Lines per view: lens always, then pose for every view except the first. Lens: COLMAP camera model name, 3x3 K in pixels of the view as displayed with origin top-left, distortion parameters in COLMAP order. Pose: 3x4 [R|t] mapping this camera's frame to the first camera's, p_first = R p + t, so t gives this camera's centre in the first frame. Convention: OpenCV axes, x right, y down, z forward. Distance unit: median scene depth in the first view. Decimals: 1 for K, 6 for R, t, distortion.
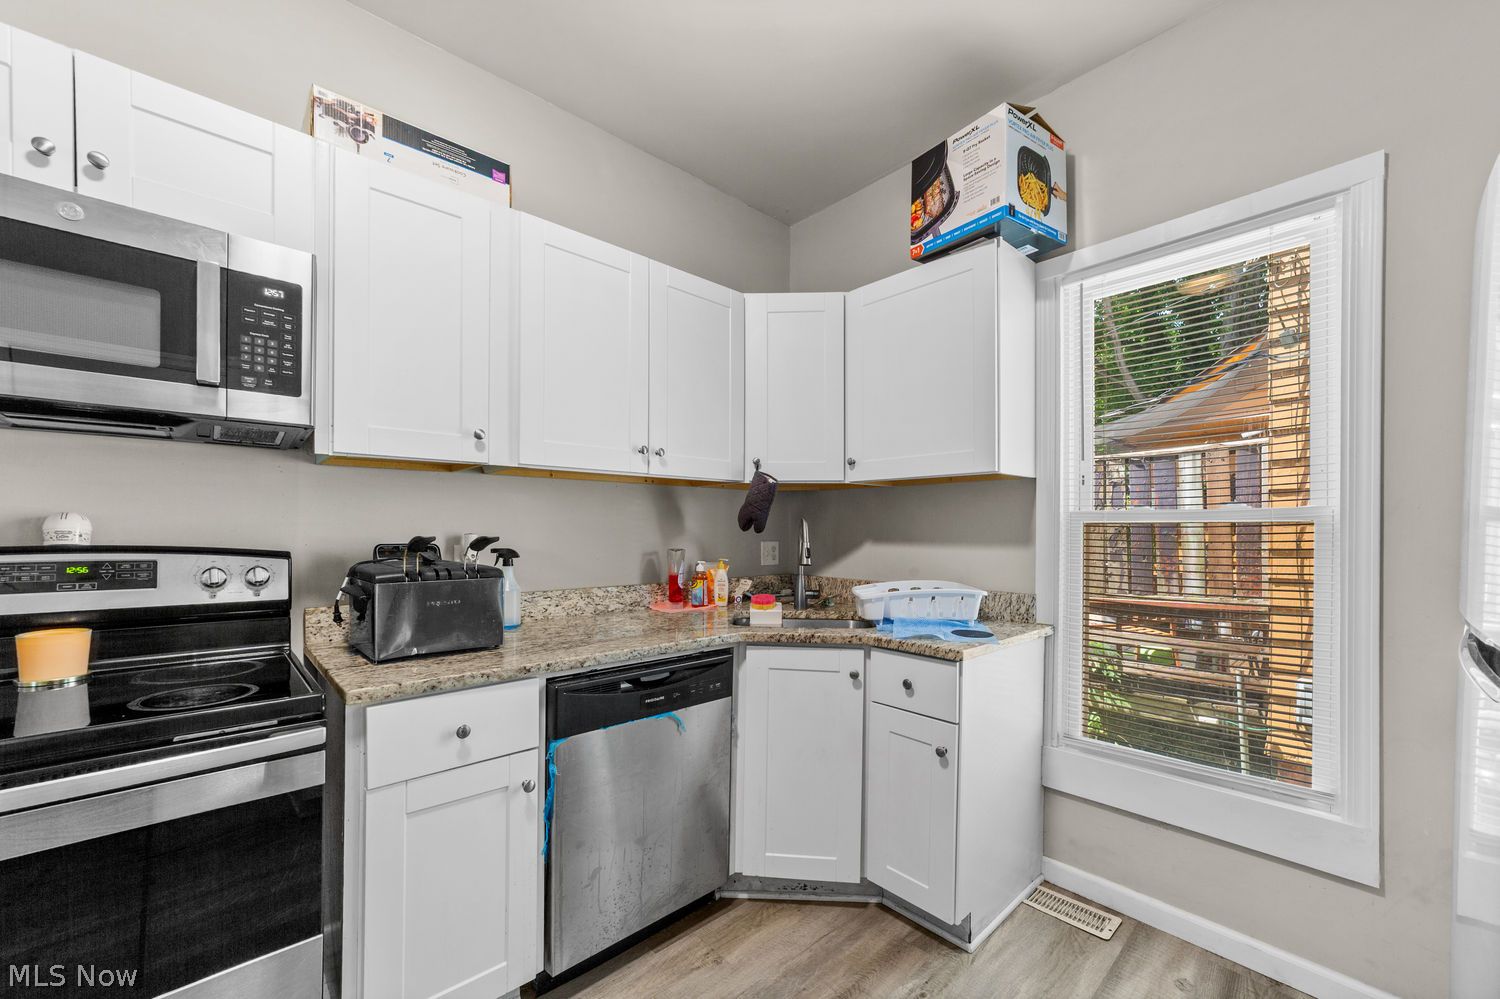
lens RADIAL K [[585.8, 0, 755.4], [0, 585.8, 529.5], [0, 0, 1]] dist [-0.006511, 0.000773]
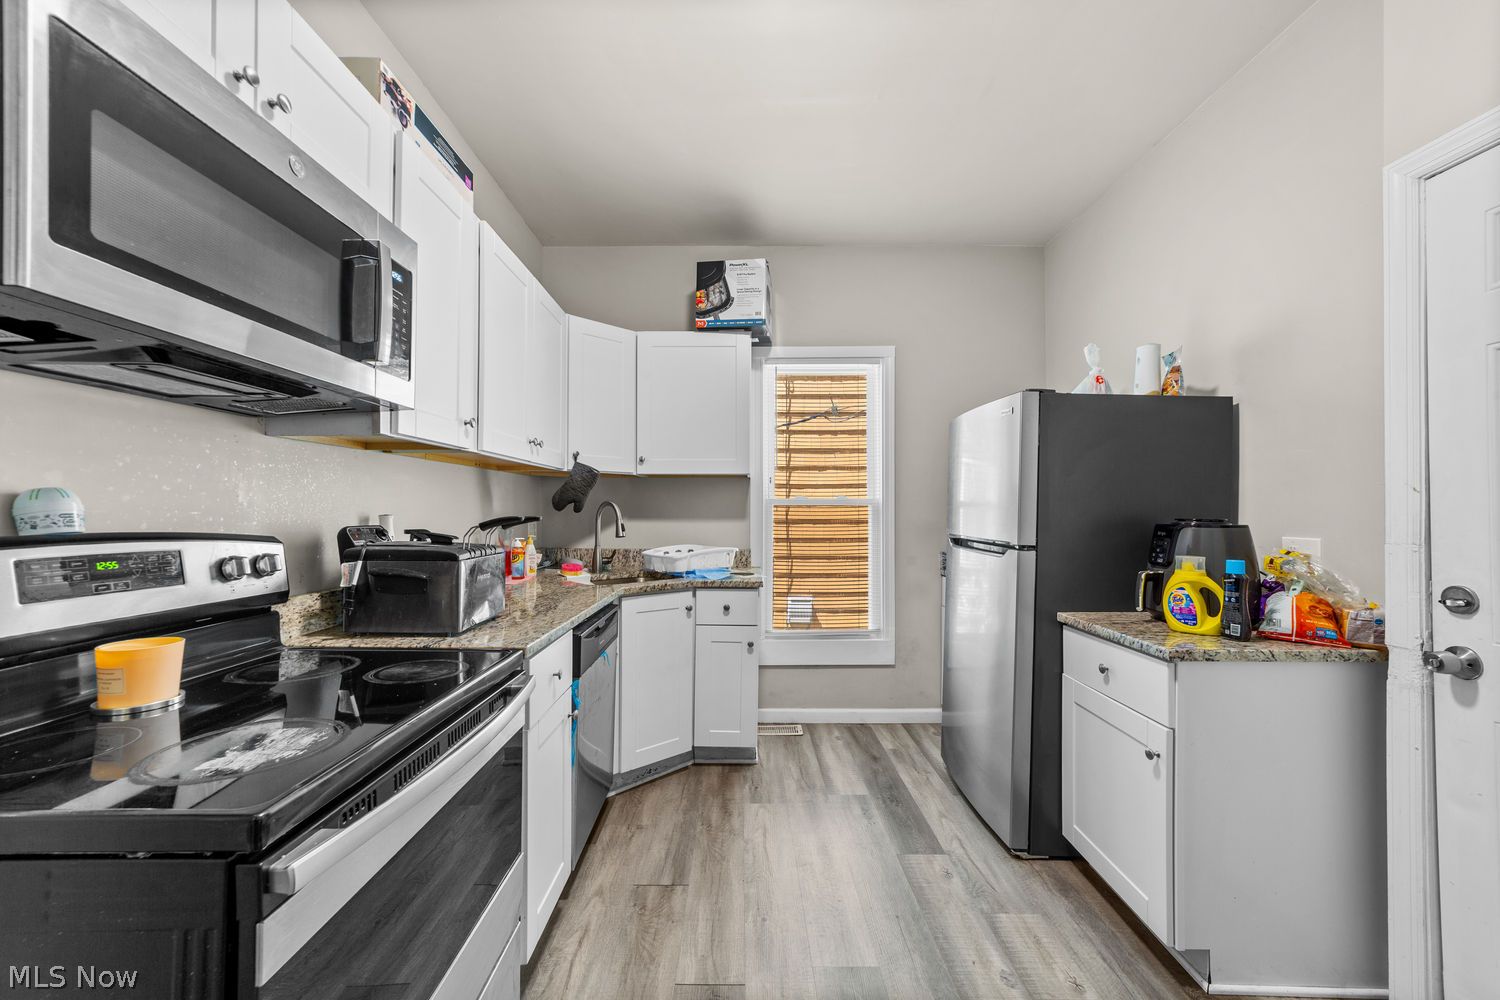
lens RADIAL K [[585.8, 0, 735.2], [0, 585.8, 505.1], [0, 0, 1]] dist [-0.006511, 0.000773]
pose [[0.675447, 0.003178, 0.737402, -0.829636], [0.002939, 0.999971, -0.007002, -0.000821], [-0.737403, 0.006897, 0.675418, -0.079135]]
